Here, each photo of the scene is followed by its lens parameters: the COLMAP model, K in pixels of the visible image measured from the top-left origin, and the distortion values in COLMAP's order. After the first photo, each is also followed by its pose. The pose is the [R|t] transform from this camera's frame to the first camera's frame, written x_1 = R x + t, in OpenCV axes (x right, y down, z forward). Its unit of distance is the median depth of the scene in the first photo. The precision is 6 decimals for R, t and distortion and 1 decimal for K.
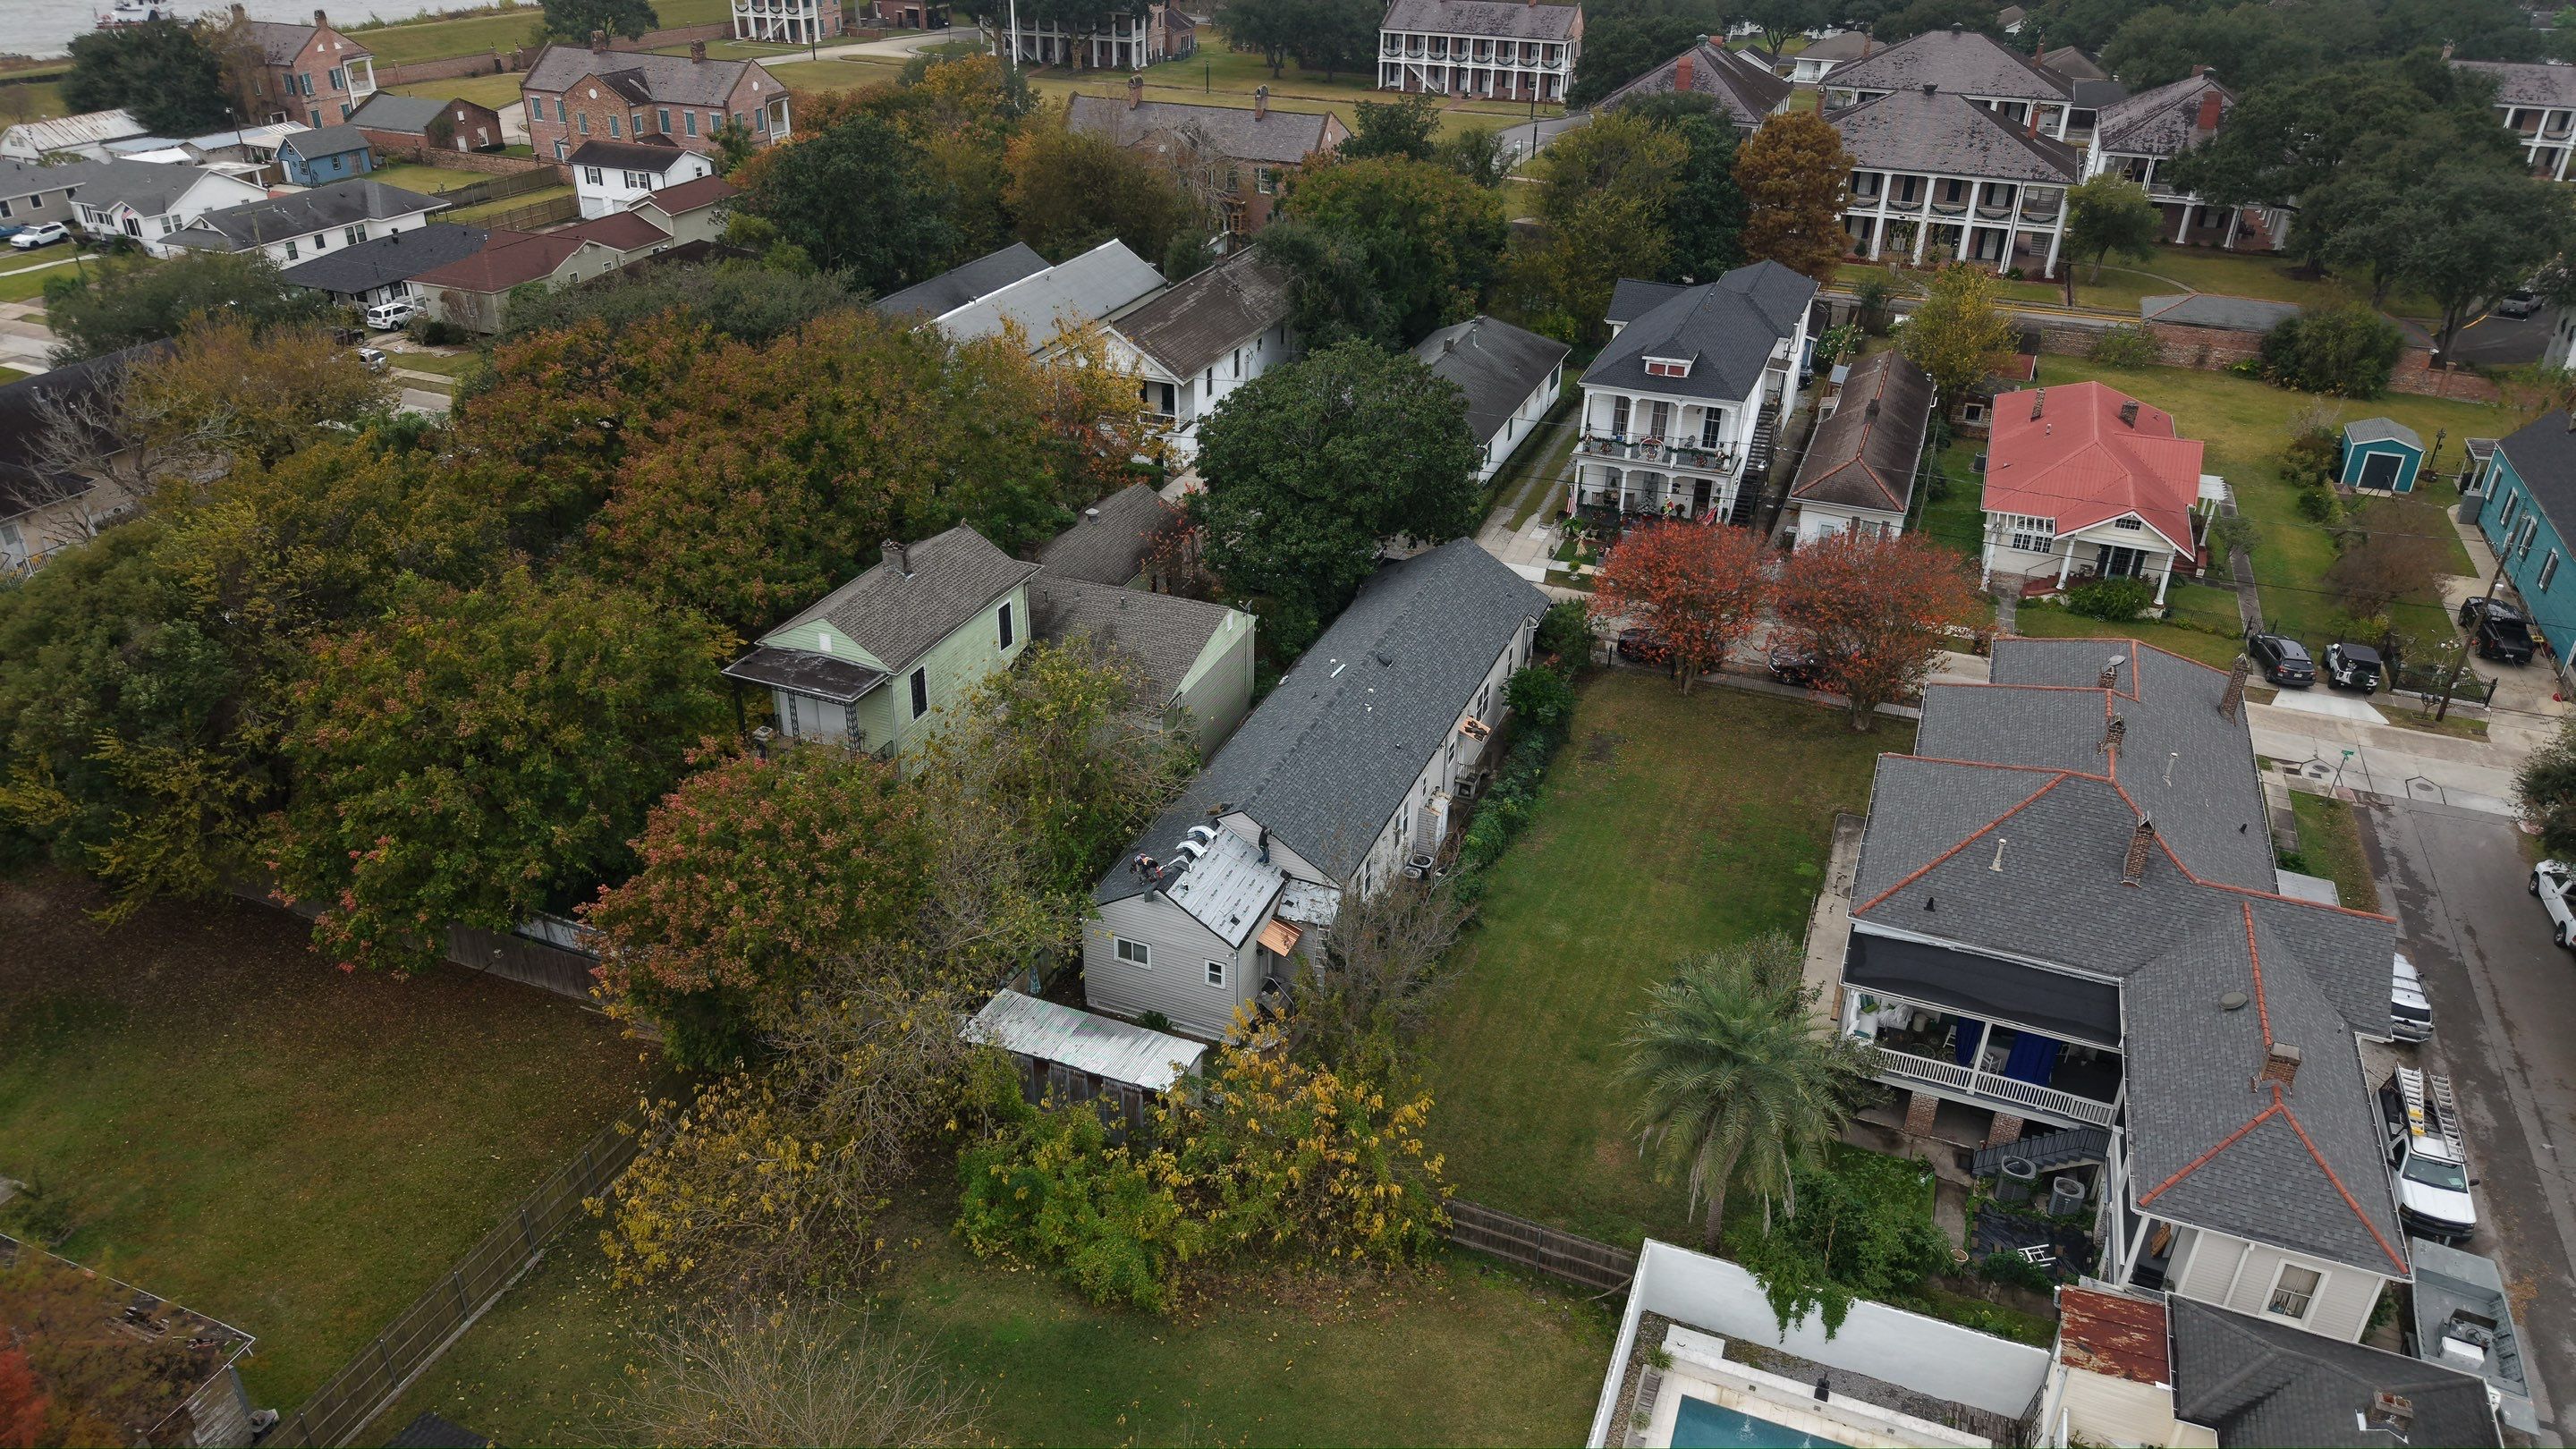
lens RADIAL K [[1738.9, 0, 1222.1], [0, 1738.9, 725.7], [0, 0, 1]] dist [0.004858, 0.000031]
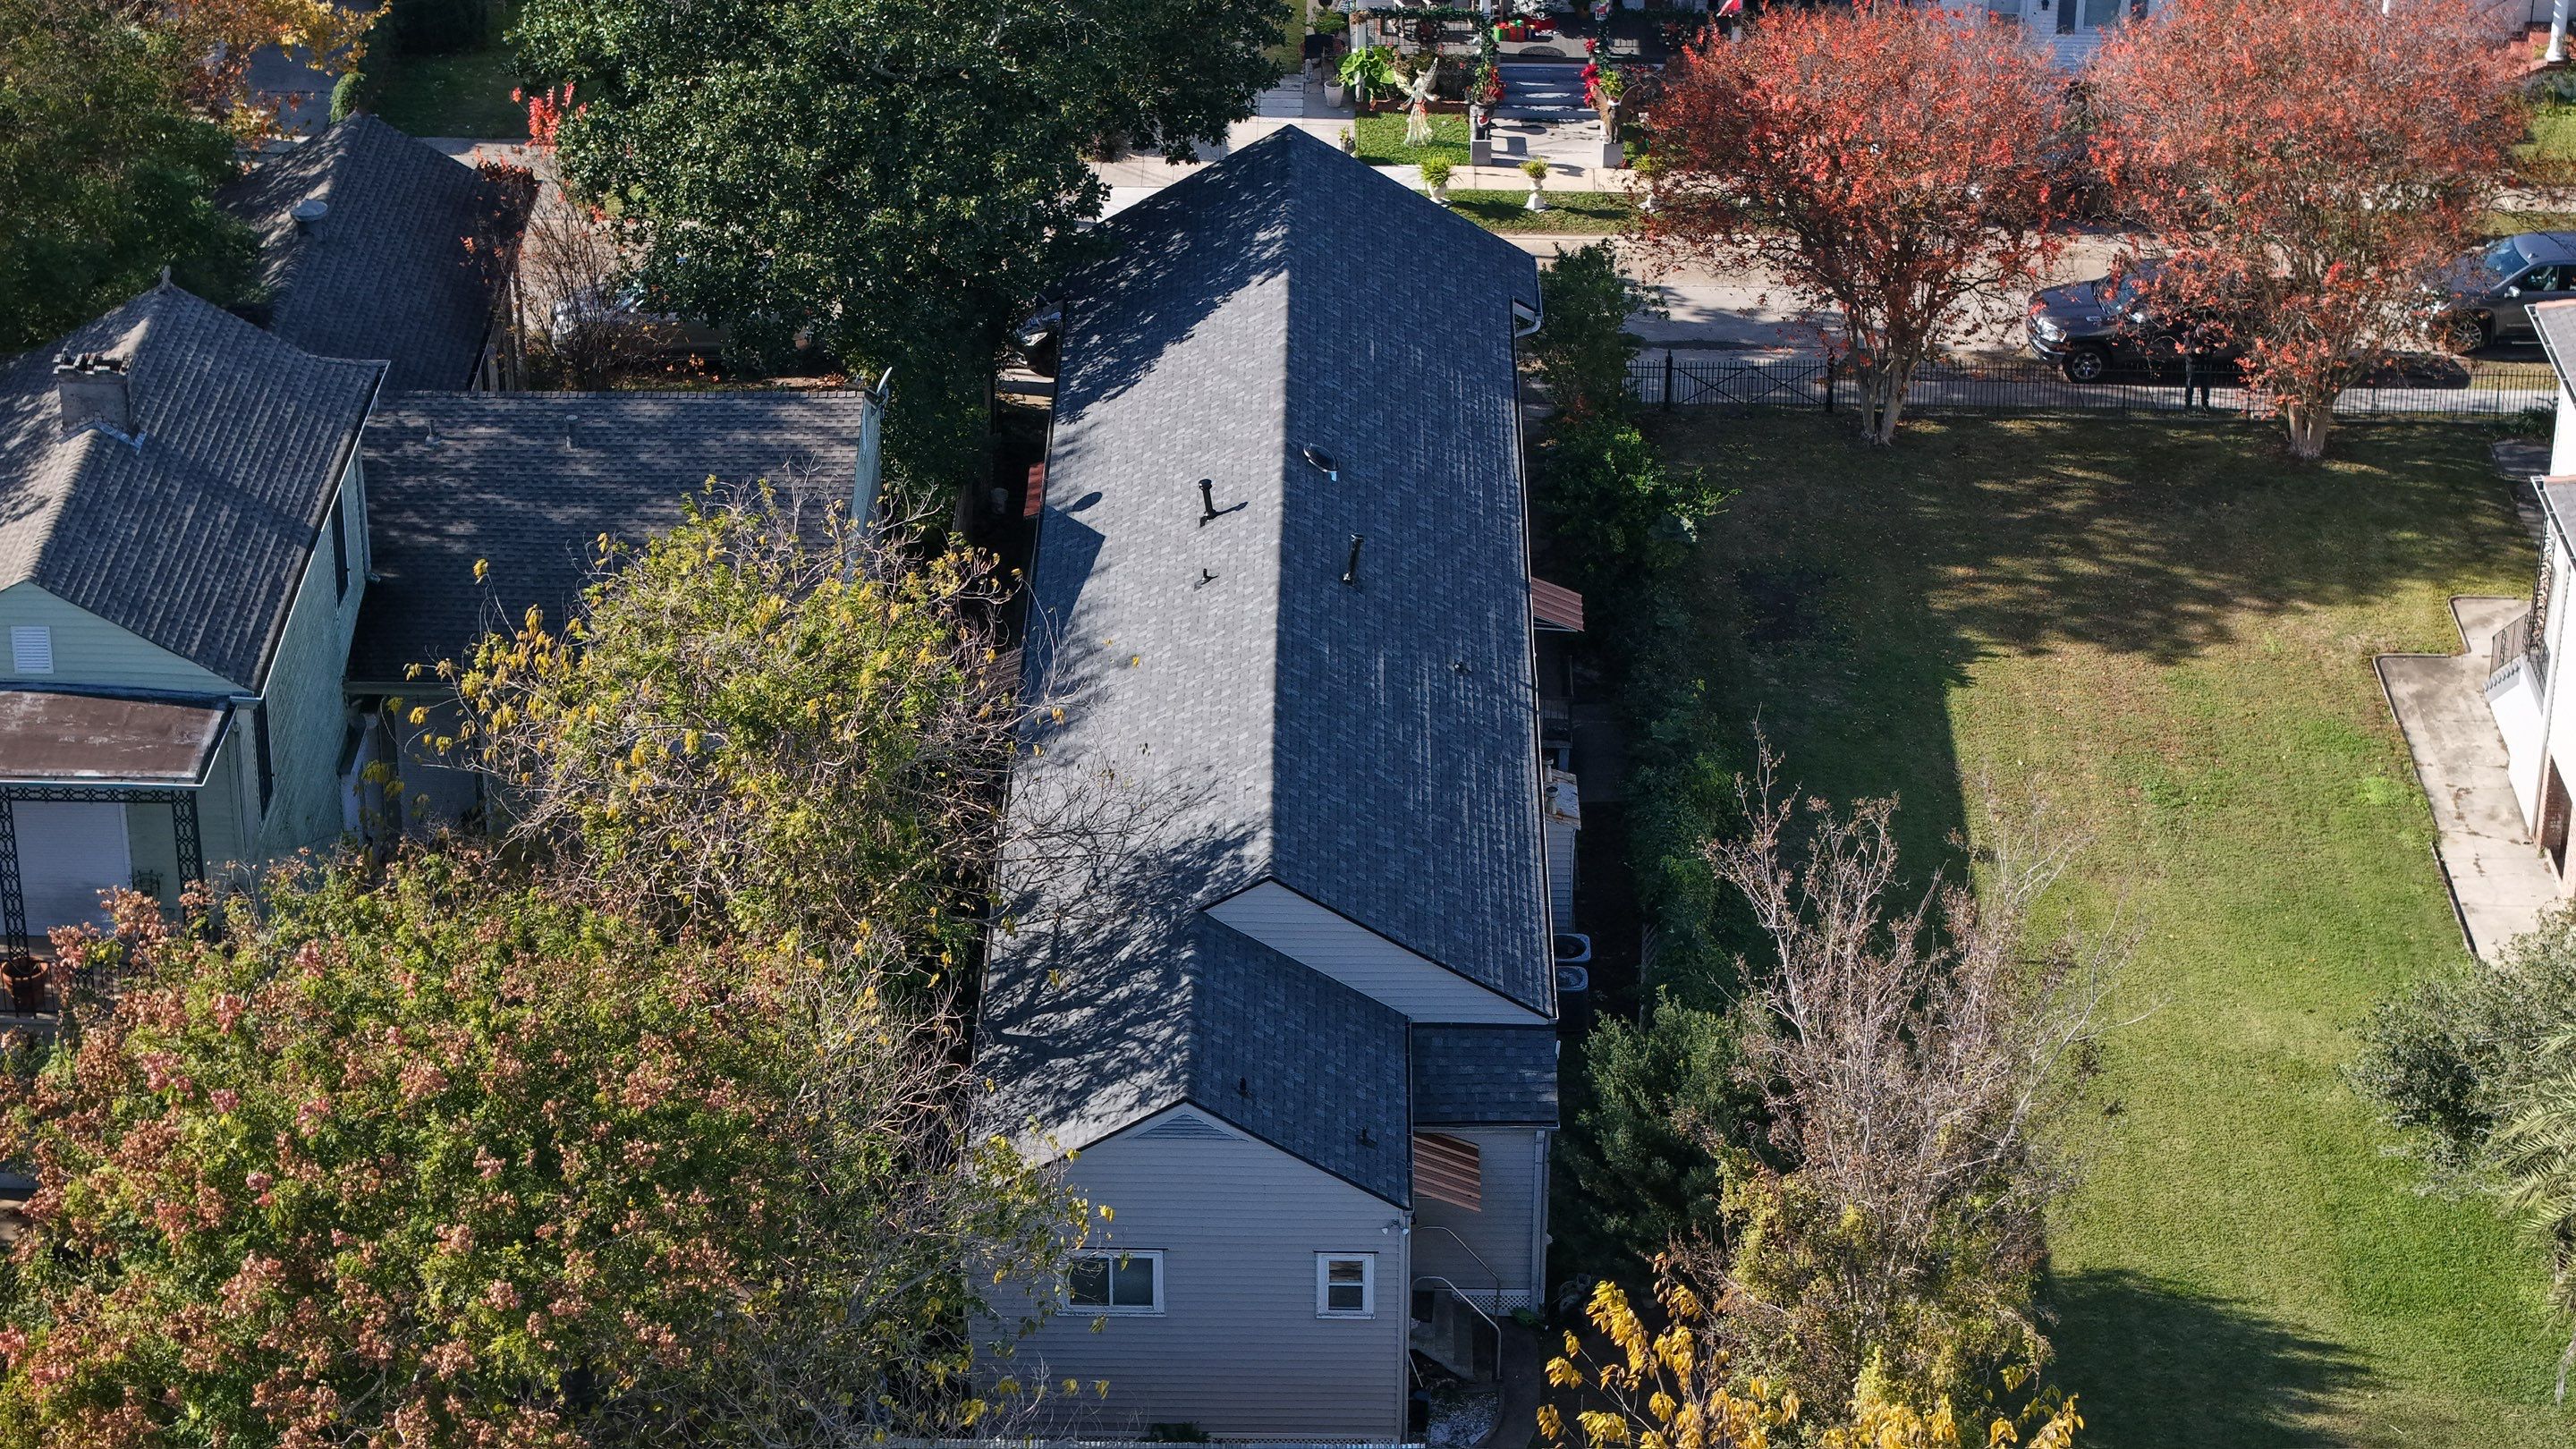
lens RADIAL K [[5447.3, 0, 1288.0], [0, 5447.3, 724.5], [0, 0, 1]] dist [-0.216092, 1.059580]
pose [[0.923074, -0.180383, 0.339700, -0.286317], [0.183535, 0.982741, 0.023118, -0.008725], [-0.338007, 0.041008, 0.940250, -0.106824]]
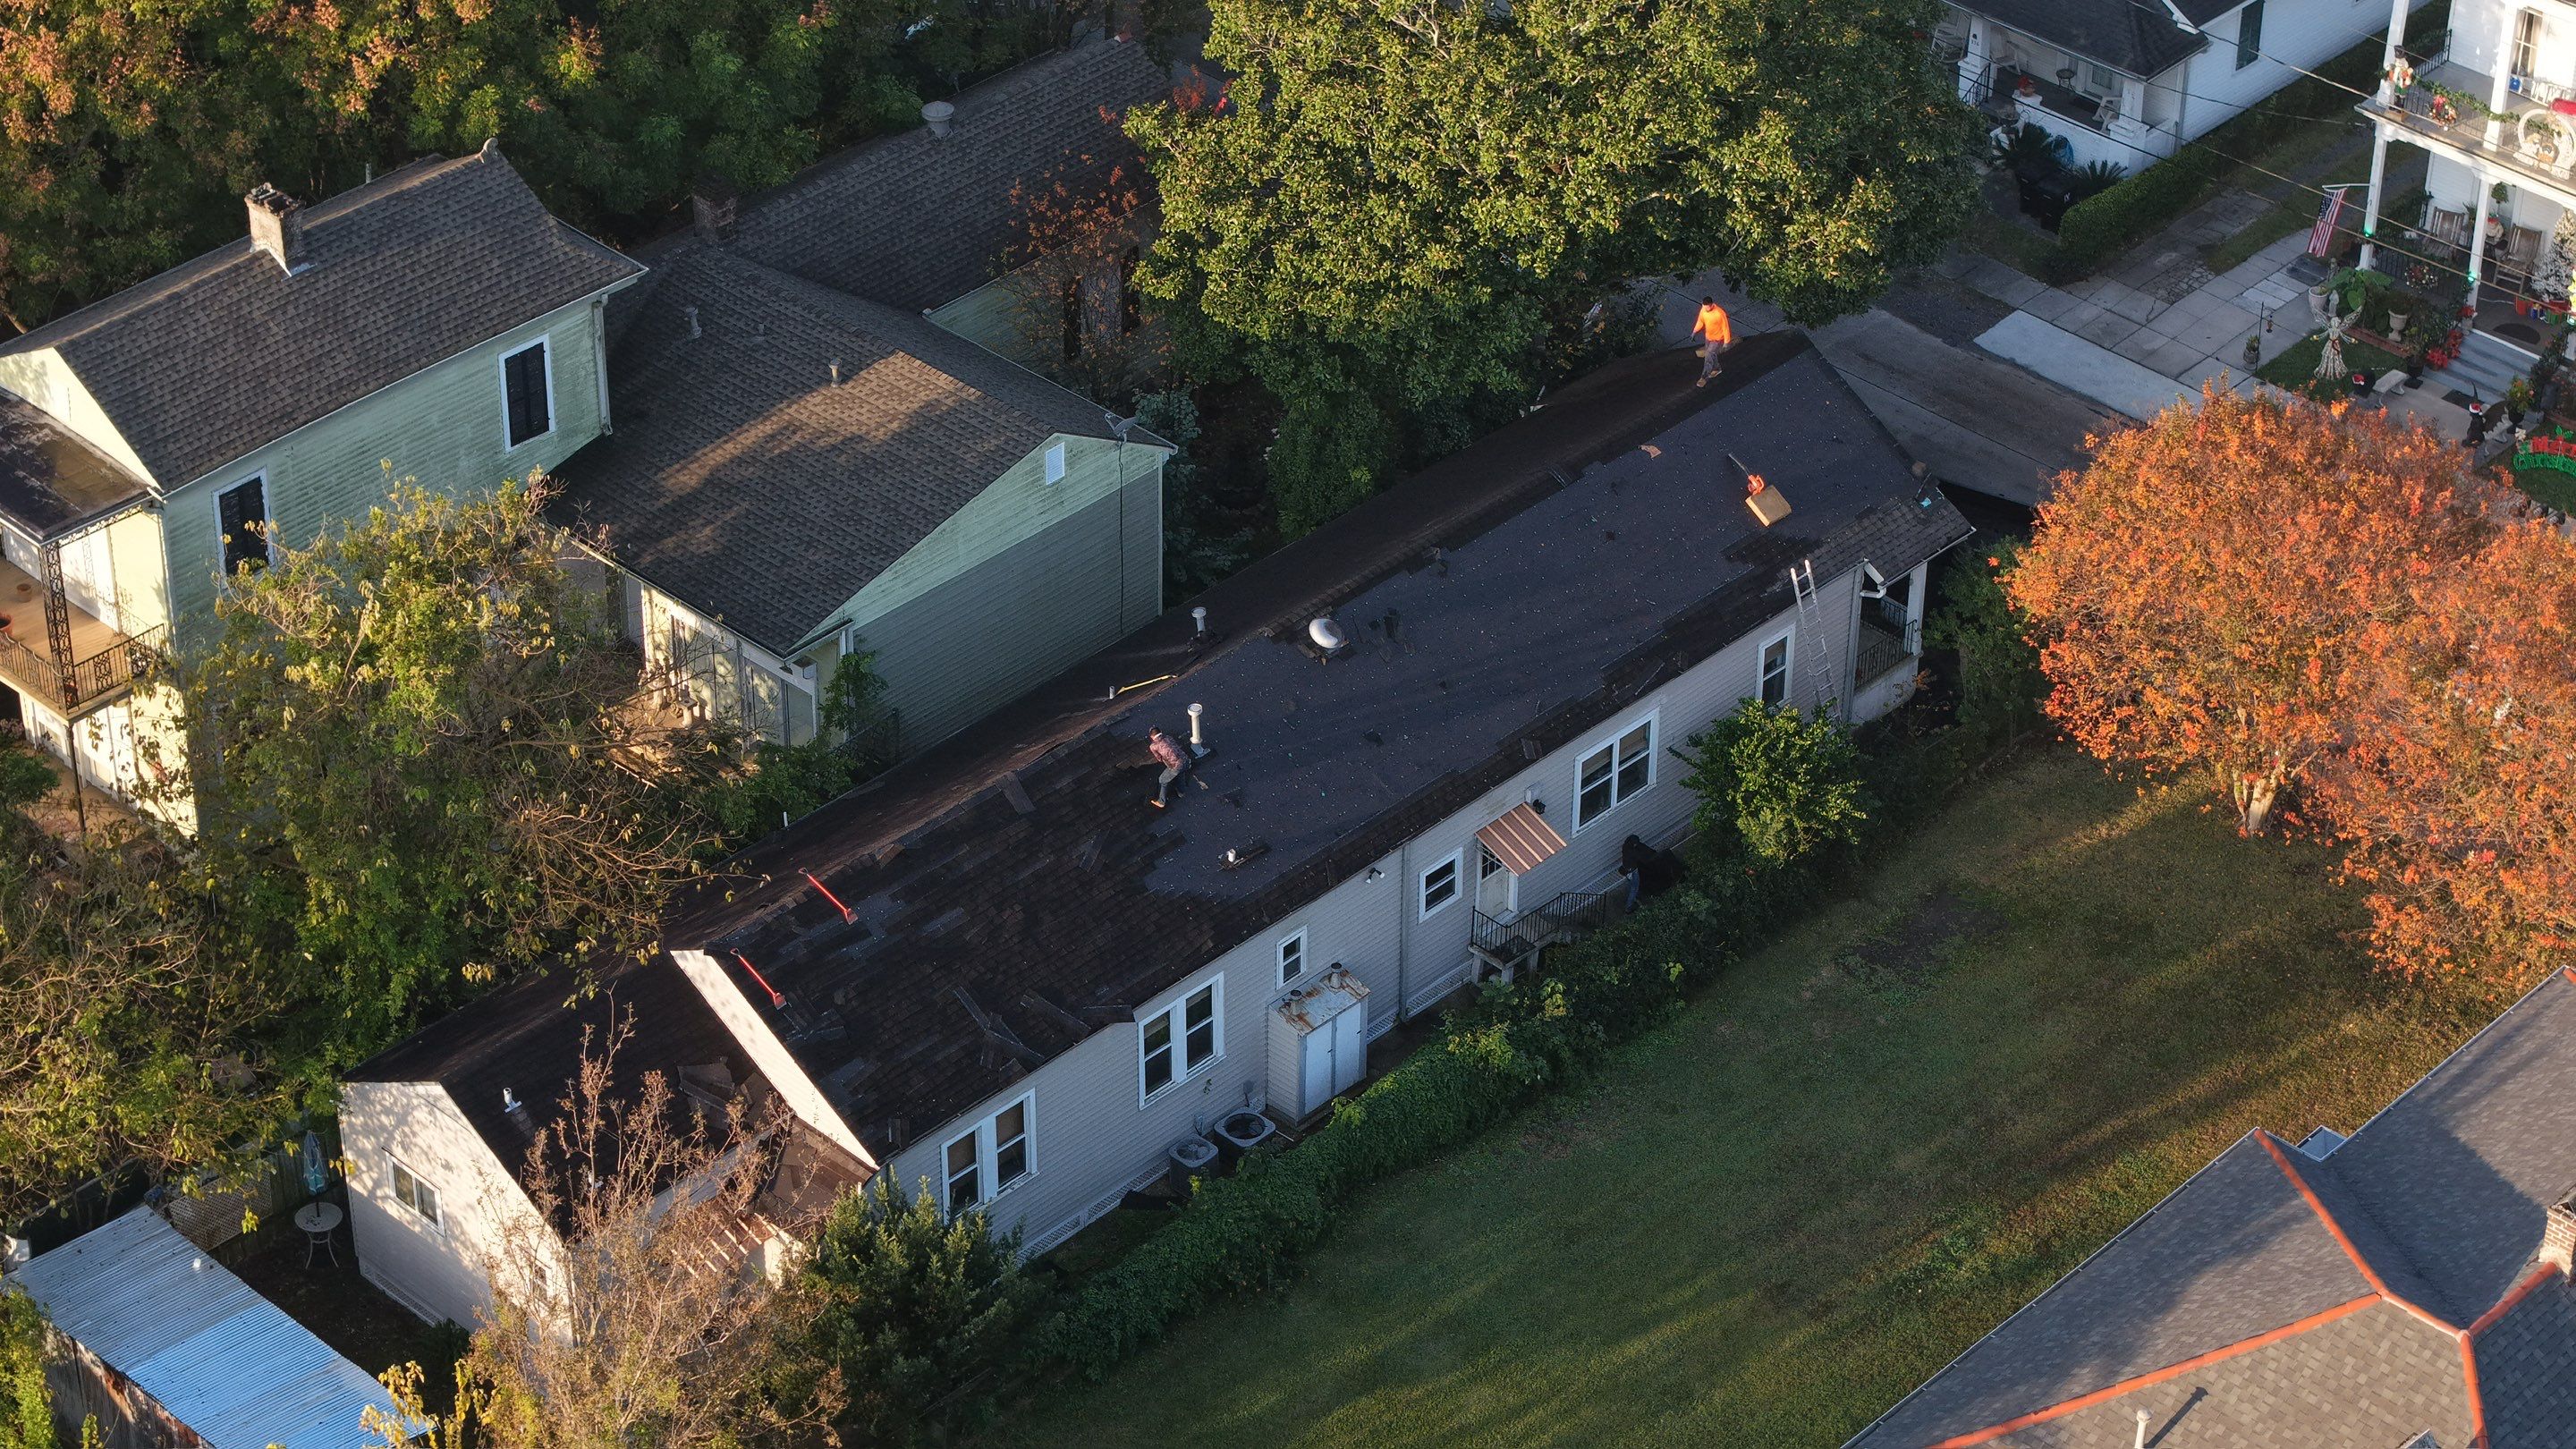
lens RADIAL K [[5447.3, 0, 1288.0], [0, 5447.3, 724.5], [0, 0, 1]] dist [-0.216092, 1.059580]
pose [[0.939650, 0.201160, -0.276754, 0.393480], [-0.171948, 0.976975, 0.126311, -0.157506], [0.295790, -0.071101, 0.952603, -0.228249]]
